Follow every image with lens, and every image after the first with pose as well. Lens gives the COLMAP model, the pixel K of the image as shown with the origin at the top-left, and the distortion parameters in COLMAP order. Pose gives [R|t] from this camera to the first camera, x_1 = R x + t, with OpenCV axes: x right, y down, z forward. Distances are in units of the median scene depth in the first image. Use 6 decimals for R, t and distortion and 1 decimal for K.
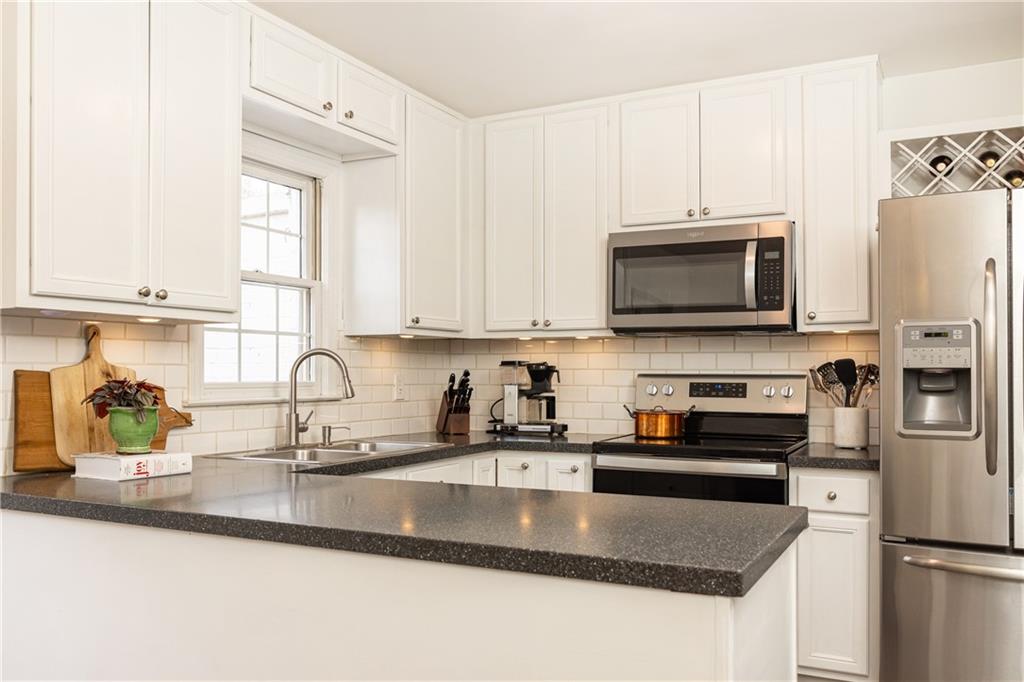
lens RADIAL K [[882.7, 0, 486.0], [0, 882.7, 359.3], [0, 0, 1]] dist [-0.016831, 0.021012]
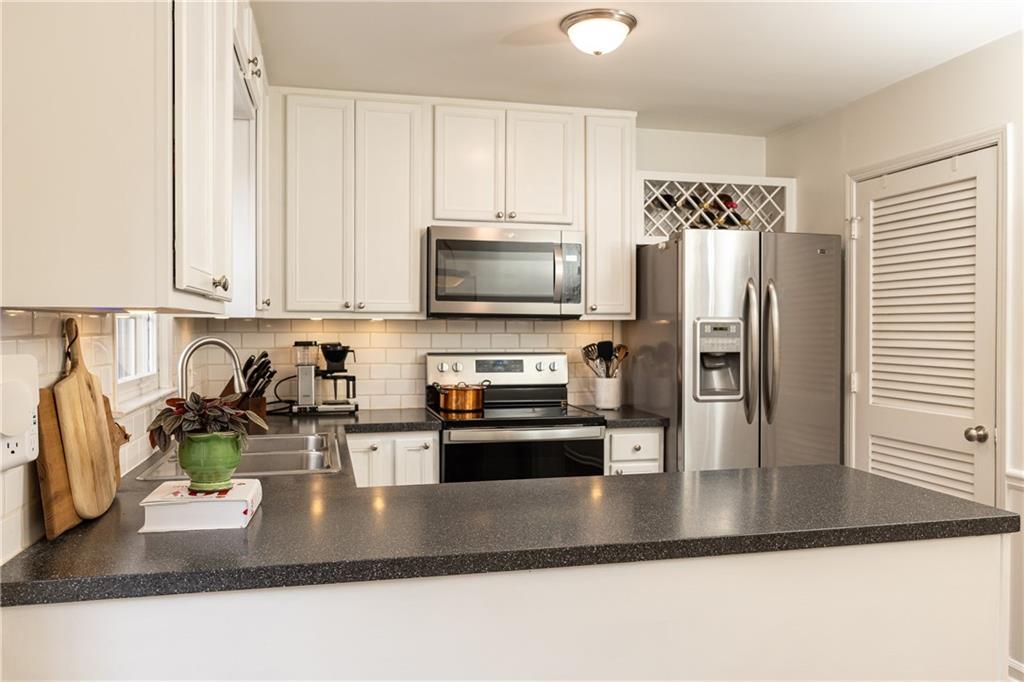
lens RADIAL K [[801.5, 0, 516.6], [0, 801.5, 338.4], [0, 0, 1]] dist [-0.021670, 0.004562]
pose [[0.738693, -0.010155, 0.673966, -0.476727], [-0.012527, 0.999507, 0.028791, -0.035842], [-0.673926, -0.029711, 0.738201, 0.210682]]
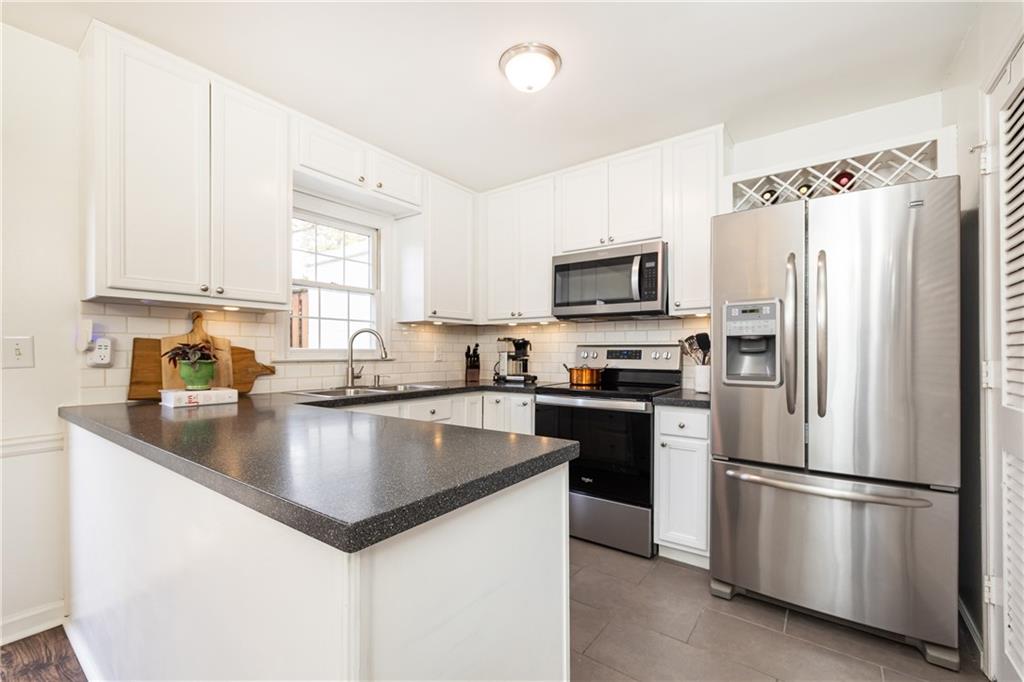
lens RADIAL K [[439.9, 0, 510.6], [0, 439.9, 350.8], [0, 0, 1]] dist [0.004263, 0.001188]
pose [[0.989679, -0.000564, -0.143298, 0.189550], [0.002145, 0.999939, 0.010881, 0.020531], [0.143283, -0.011076, 0.989620, 0.210715]]
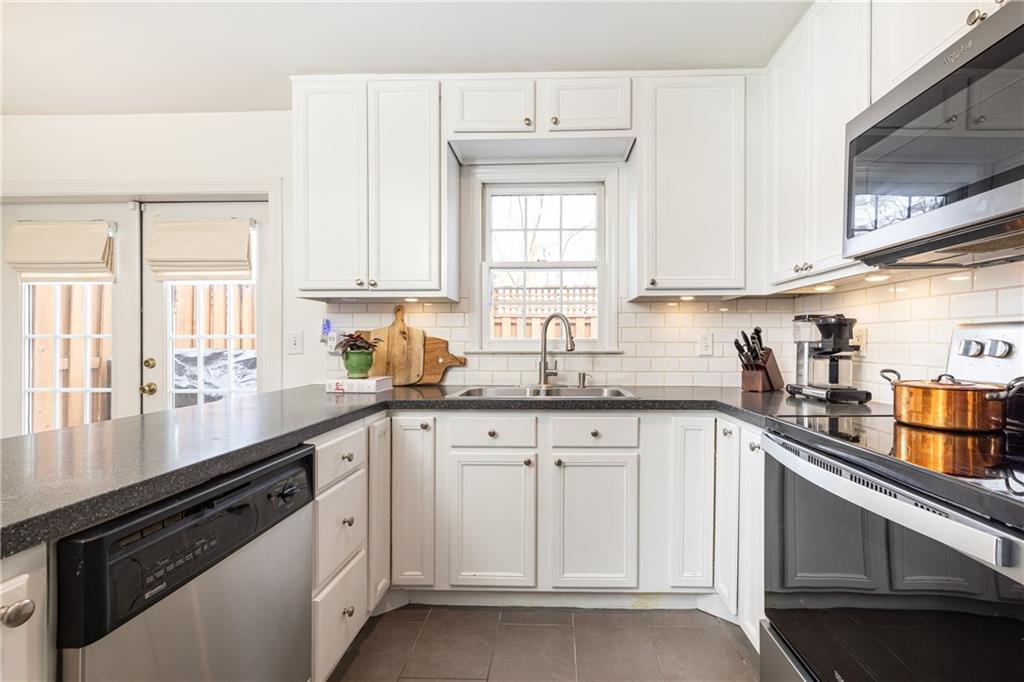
lens RADIAL K [[439.9, 0, 549.9], [0, 439.9, 346.3], [0, 0, 1]] dist [0.004263, 0.001188]
pose [[0.452185, 0.005821, -0.891905, 0.368981], [0.014301, 0.999803, 0.013776, 0.027597], [0.891810, -0.018985, 0.452013, 0.668294]]
